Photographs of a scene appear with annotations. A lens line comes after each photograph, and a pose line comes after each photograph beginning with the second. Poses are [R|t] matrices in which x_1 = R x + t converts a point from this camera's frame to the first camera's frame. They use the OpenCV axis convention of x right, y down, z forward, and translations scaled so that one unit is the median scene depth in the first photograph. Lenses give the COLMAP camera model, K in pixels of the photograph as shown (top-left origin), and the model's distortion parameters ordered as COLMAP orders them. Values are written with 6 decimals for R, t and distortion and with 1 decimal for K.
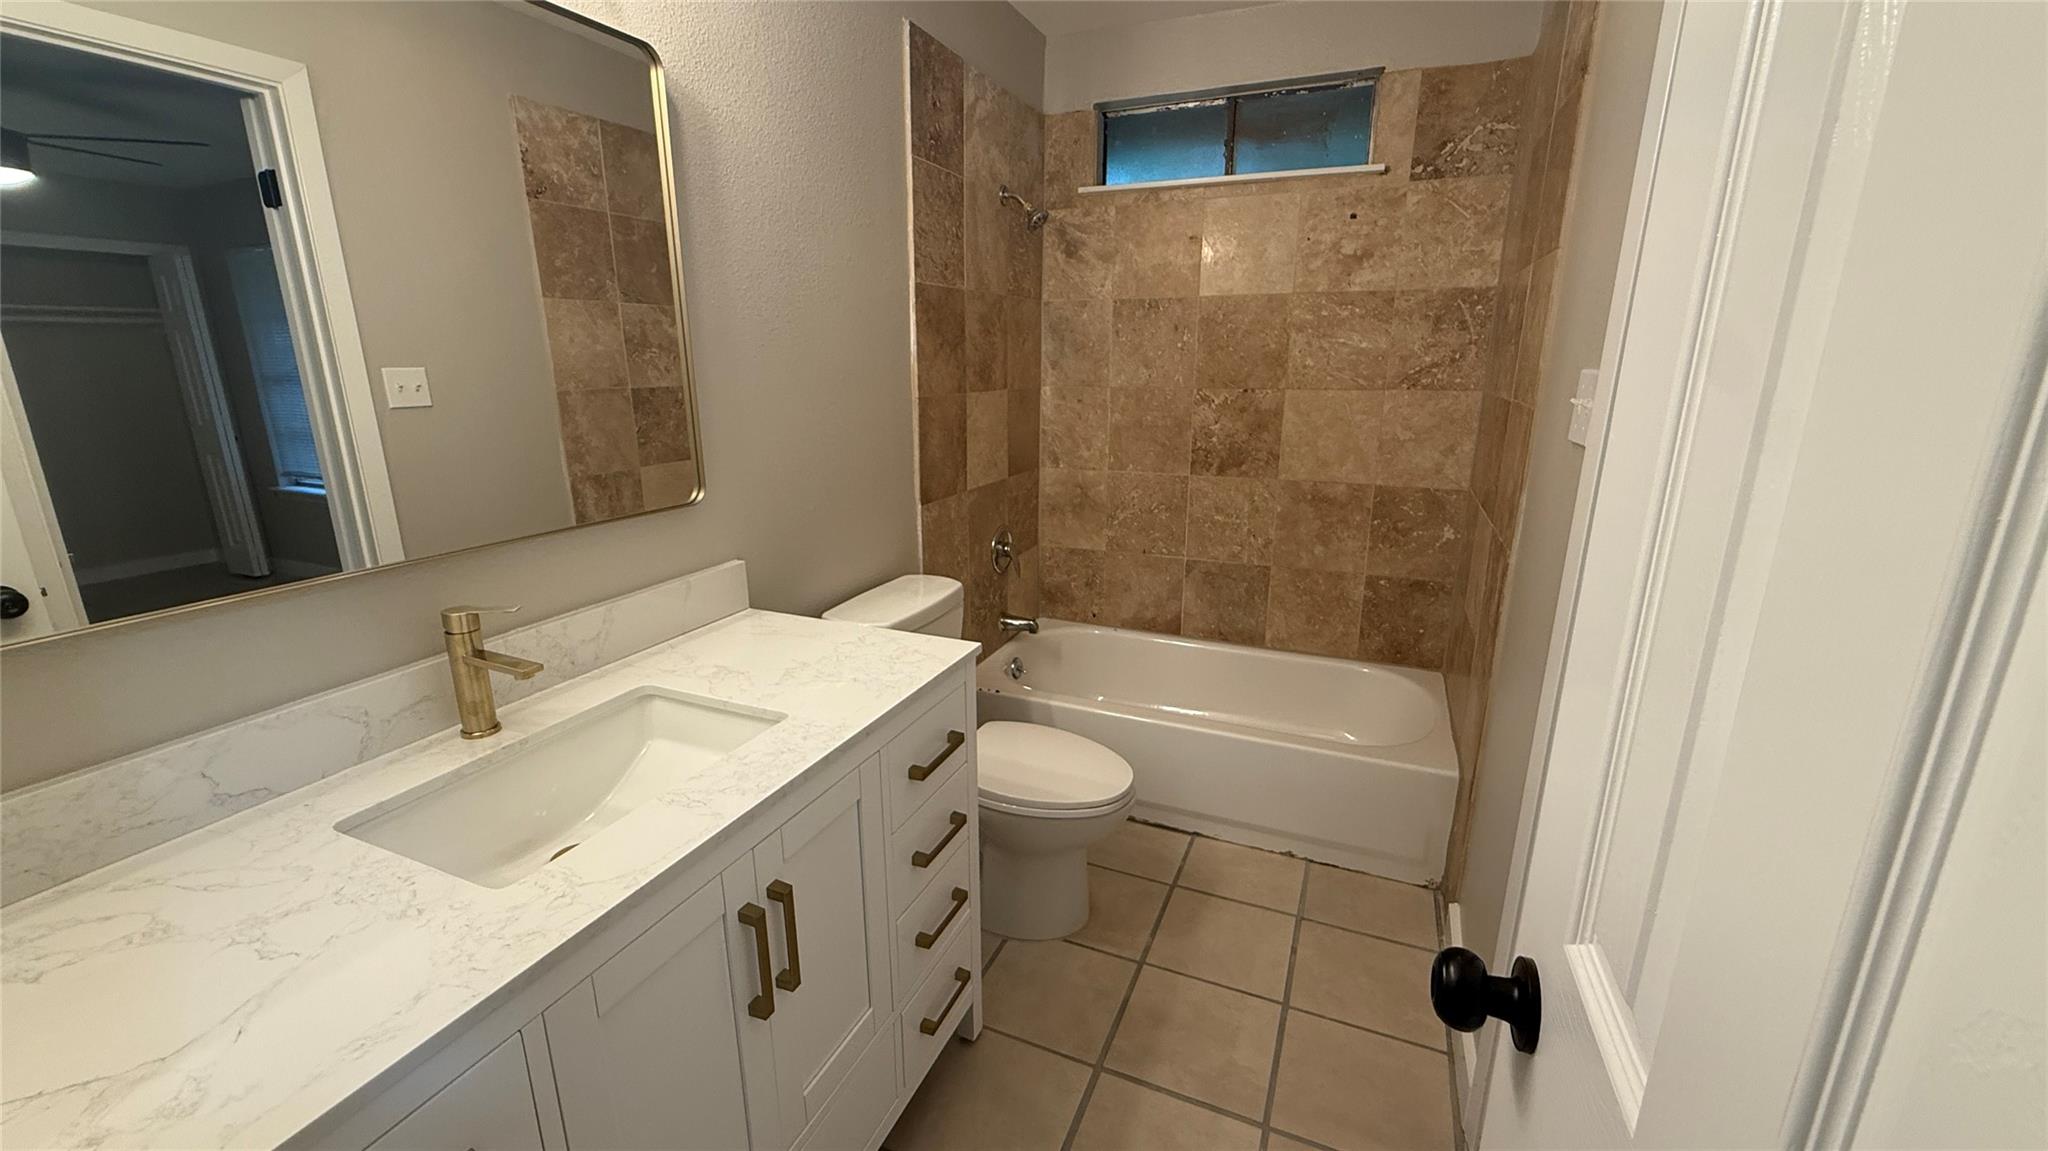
lens RADIAL K [[814.4, 0, 1023.4], [0, 814.4, 571.9], [0, 0, 1]] dist [0.000265, -0.000524]
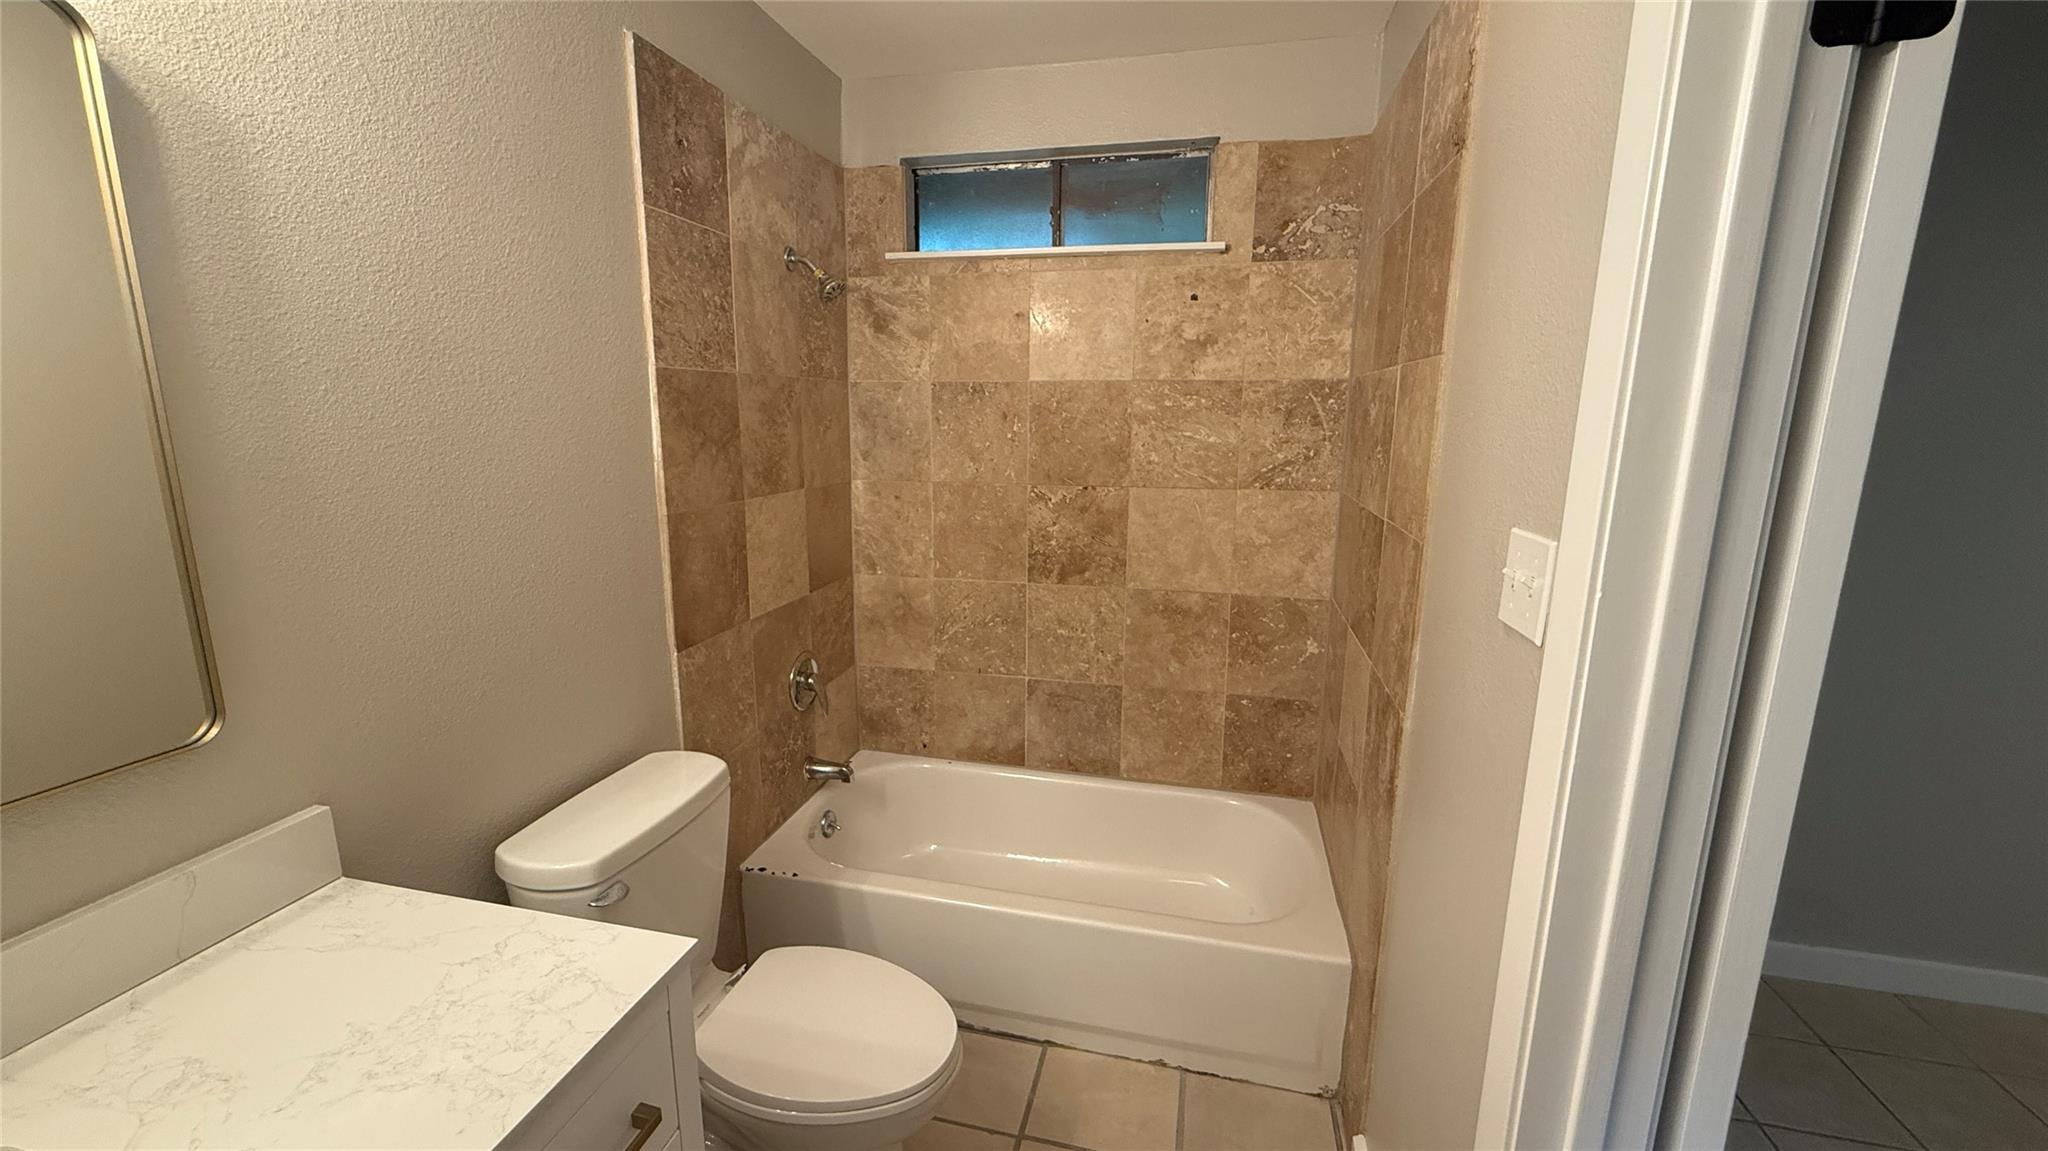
lens RADIAL K [[814.4, 0, 1022.2], [0, 814.4, 577.0], [0, 0, 1]] dist [0.000265, -0.000524]
pose [[0.984421, -0.028291, 0.173539, 0.055270], [0.038157, 0.997823, -0.053783, -0.088781], [-0.171639, 0.059566, 0.983357, 0.169851]]
